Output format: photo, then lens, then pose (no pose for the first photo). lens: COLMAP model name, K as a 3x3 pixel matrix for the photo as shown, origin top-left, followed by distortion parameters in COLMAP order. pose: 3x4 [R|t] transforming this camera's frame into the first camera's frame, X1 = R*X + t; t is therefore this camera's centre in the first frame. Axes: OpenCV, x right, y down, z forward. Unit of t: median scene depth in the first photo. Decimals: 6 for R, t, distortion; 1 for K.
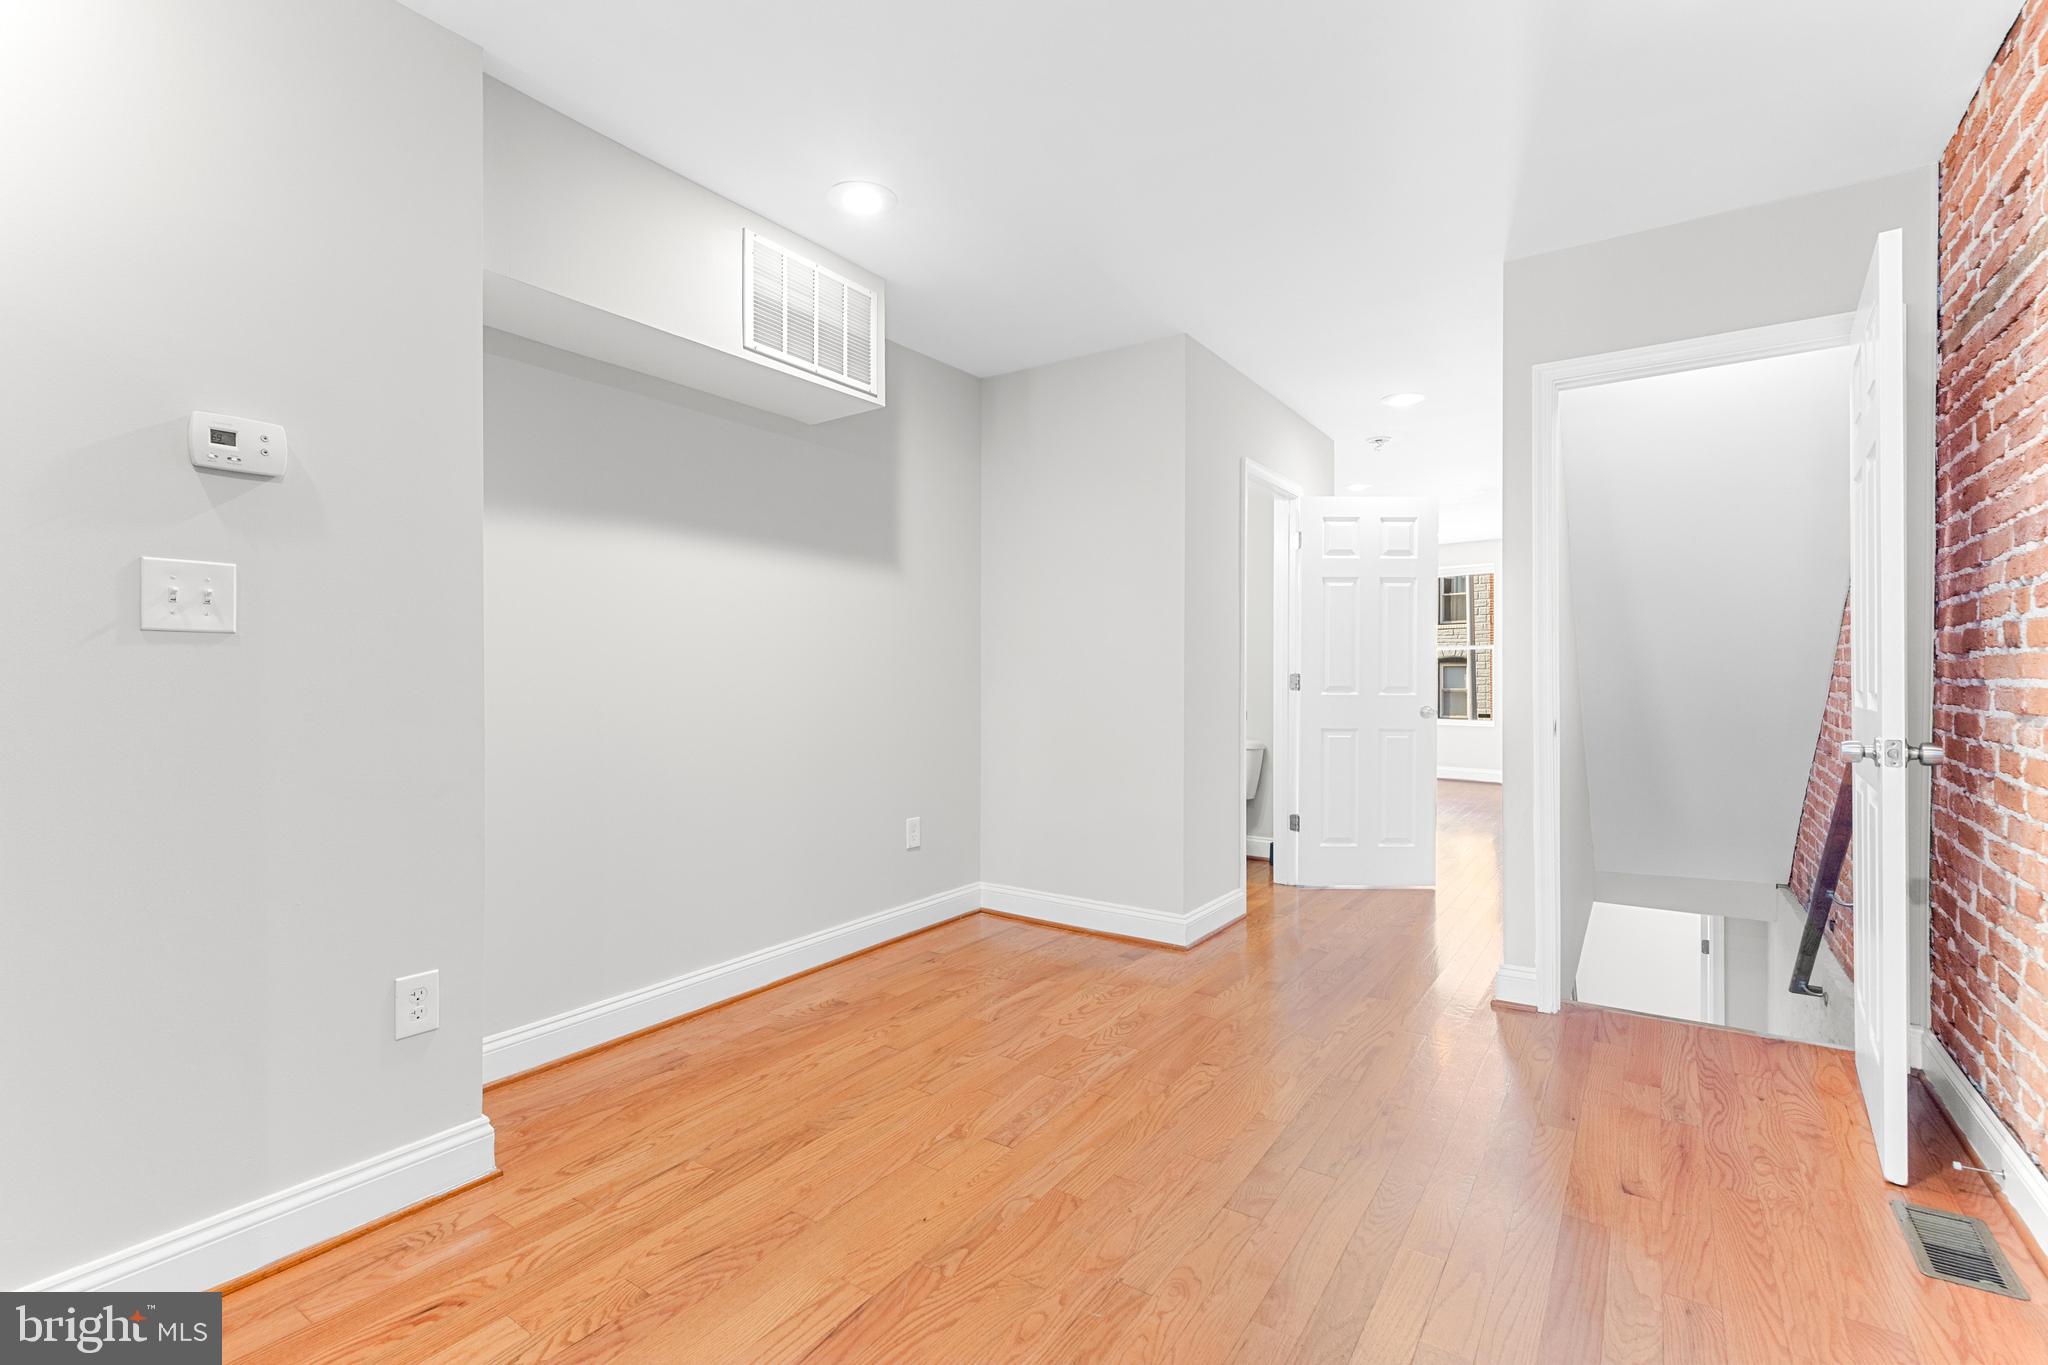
lens RADIAL K [[962.7, 0, 1000.3], [0, 962.7, 670.3], [0, 0, 1]] dist [0.023565, 0.000049]
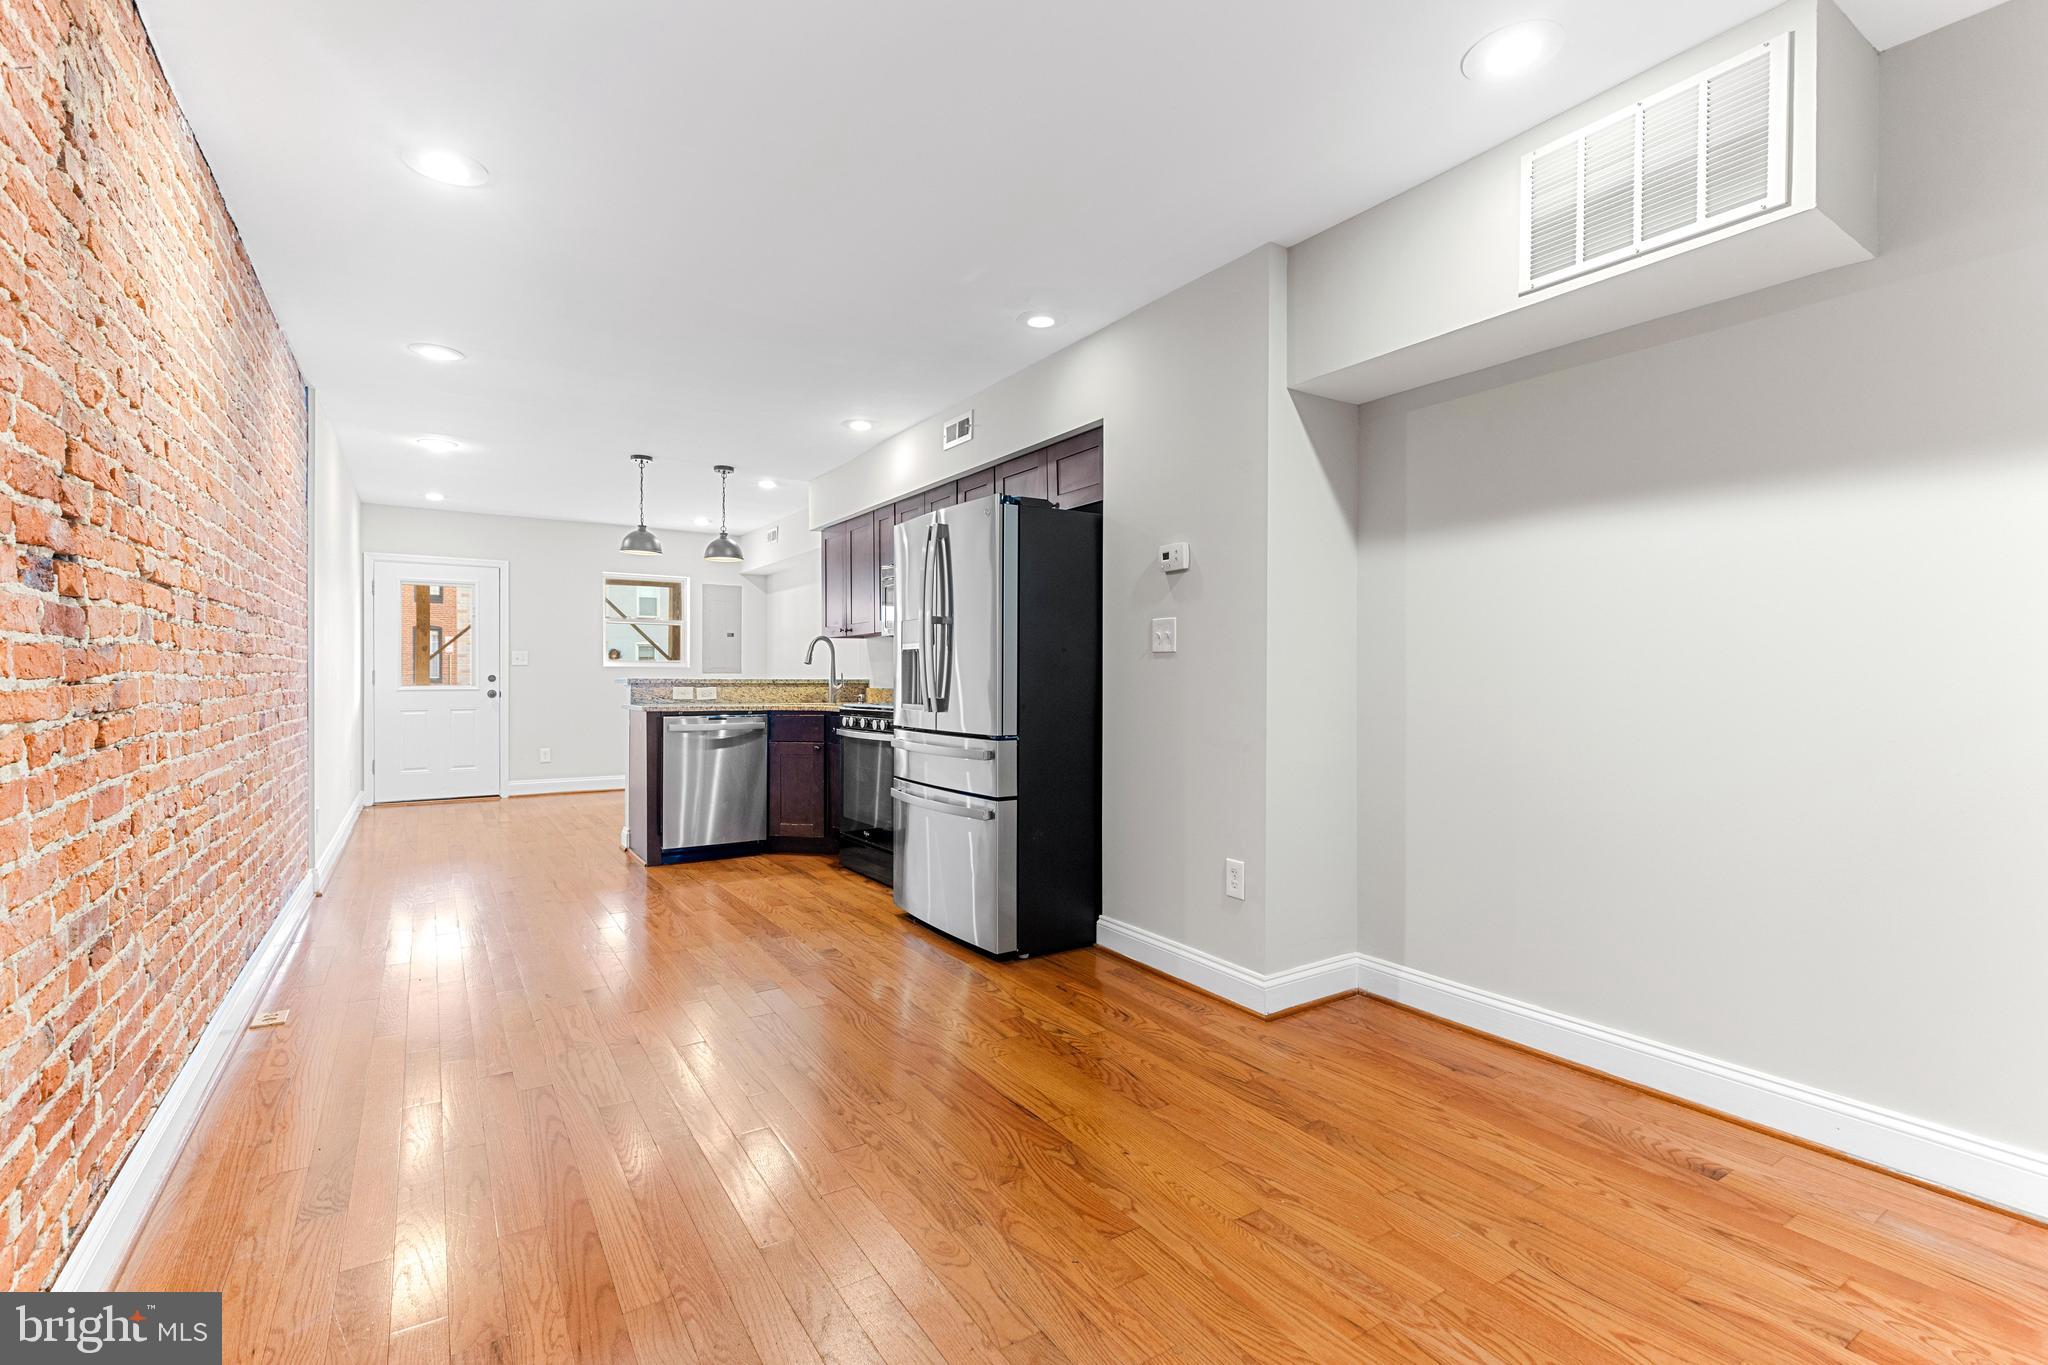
lens RADIAL K [[918.4, 0, 1023.2], [0, 918.4, 675.3], [0, 0, 1]] dist [0.003776, -0.000949]
pose [[-0.388187, -0.000462, -0.921580, 0.641267], [0.001502, 0.999998, -0.001134, 0.006266], [0.921579, -0.001824, -0.388186, 0.875226]]
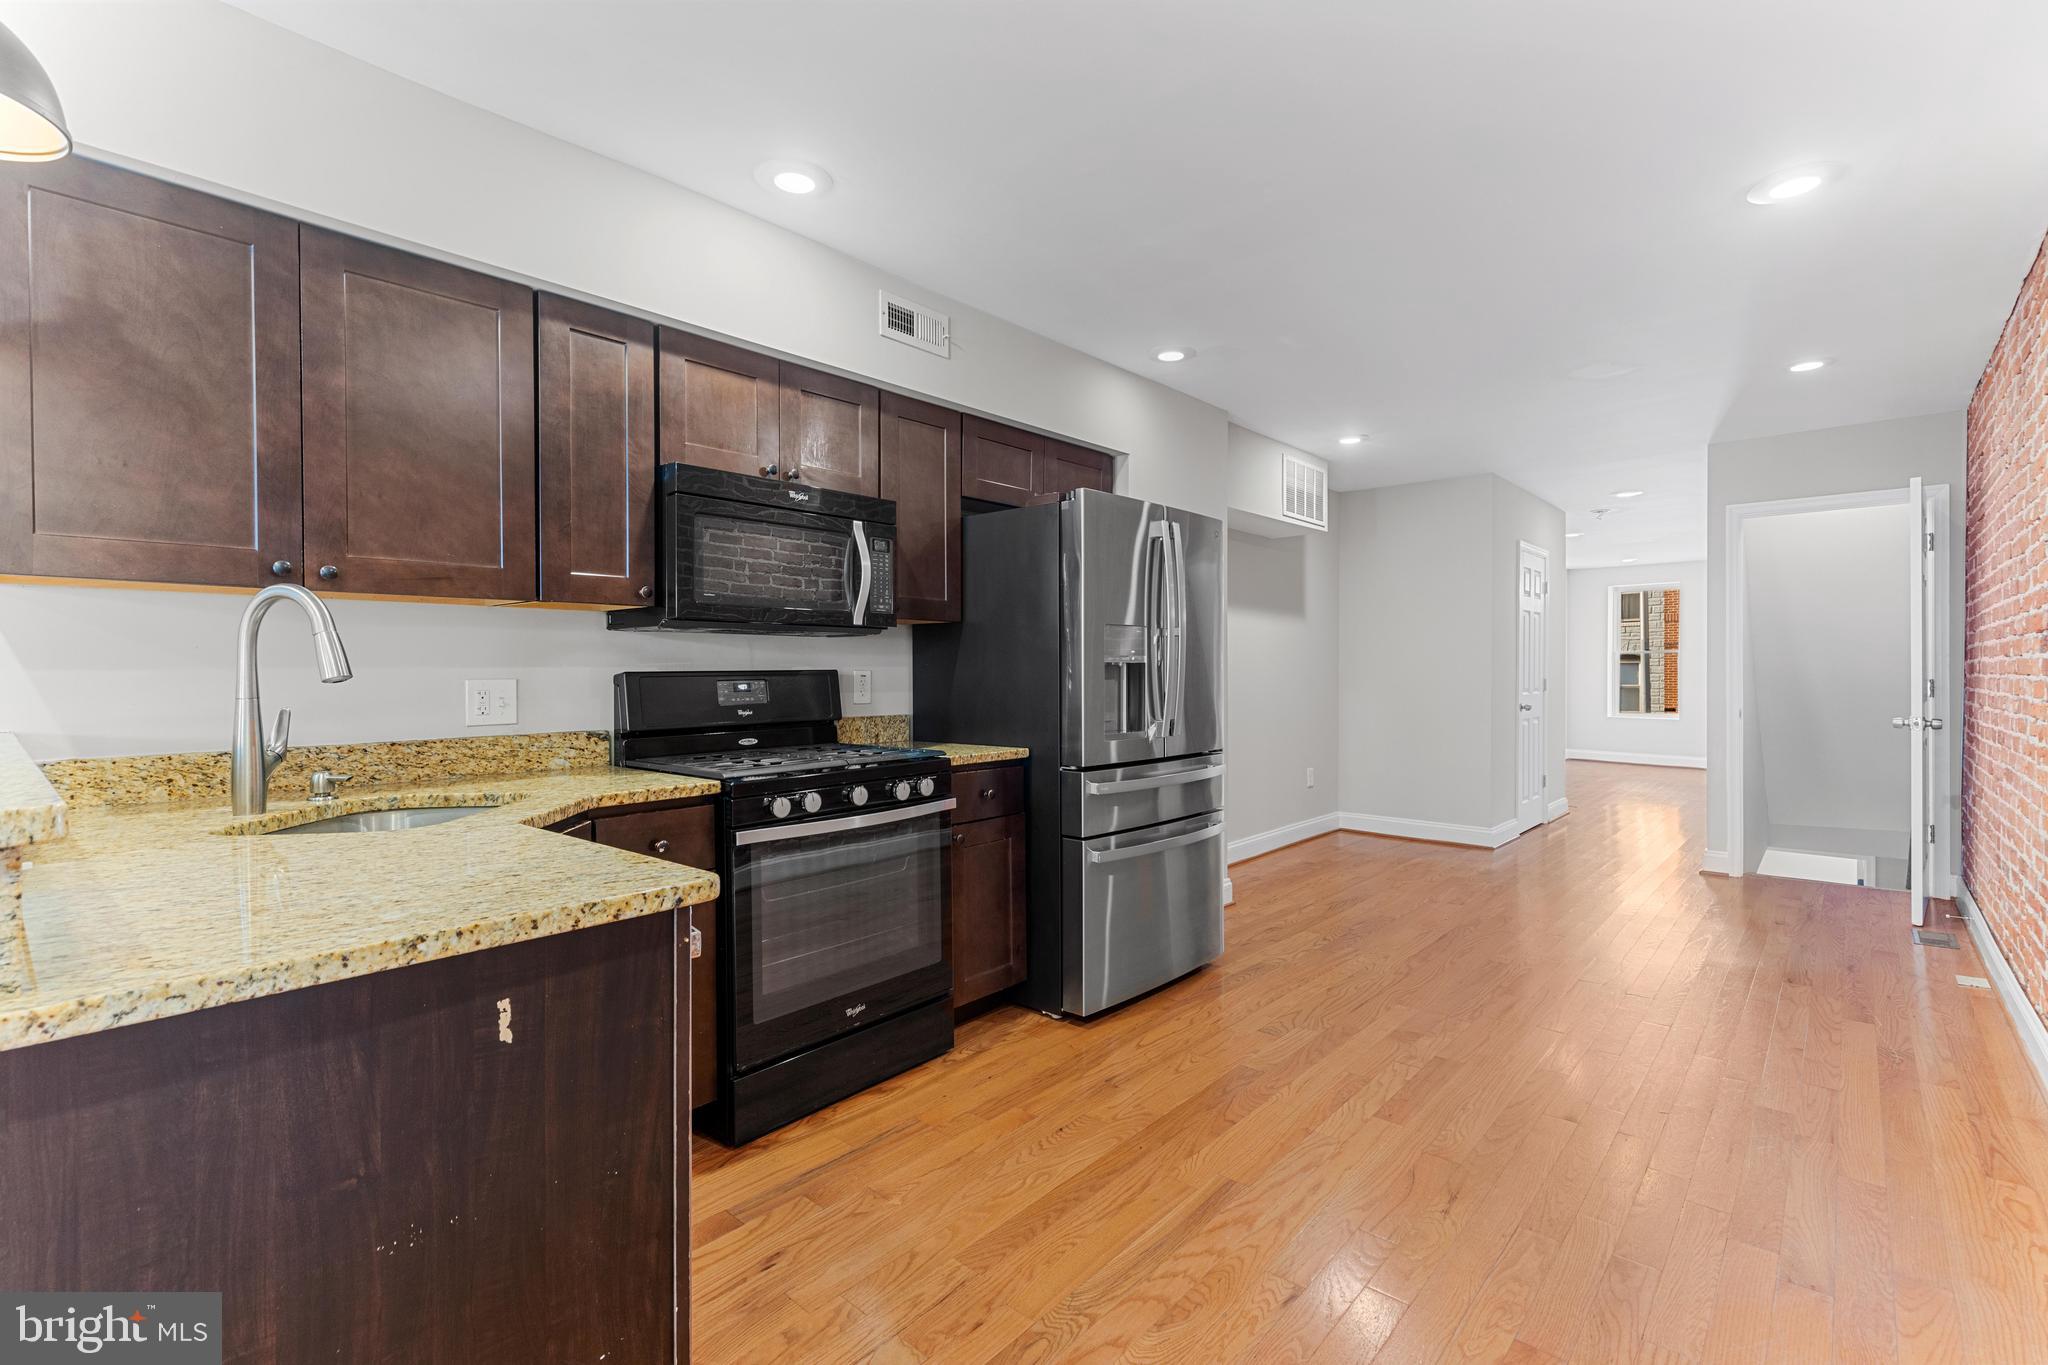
lens RADIAL K [[921.3, 0, 1027.7], [0, 921.3, 671.1], [0, 0, 1]] dist [0.012455, -0.000467]
pose [[0.991731, -0.001457, -0.128328, -0.529306], [0.002139, 0.999984, 0.005181, -0.030637], [0.128319, -0.005413, 0.991718, -0.892779]]
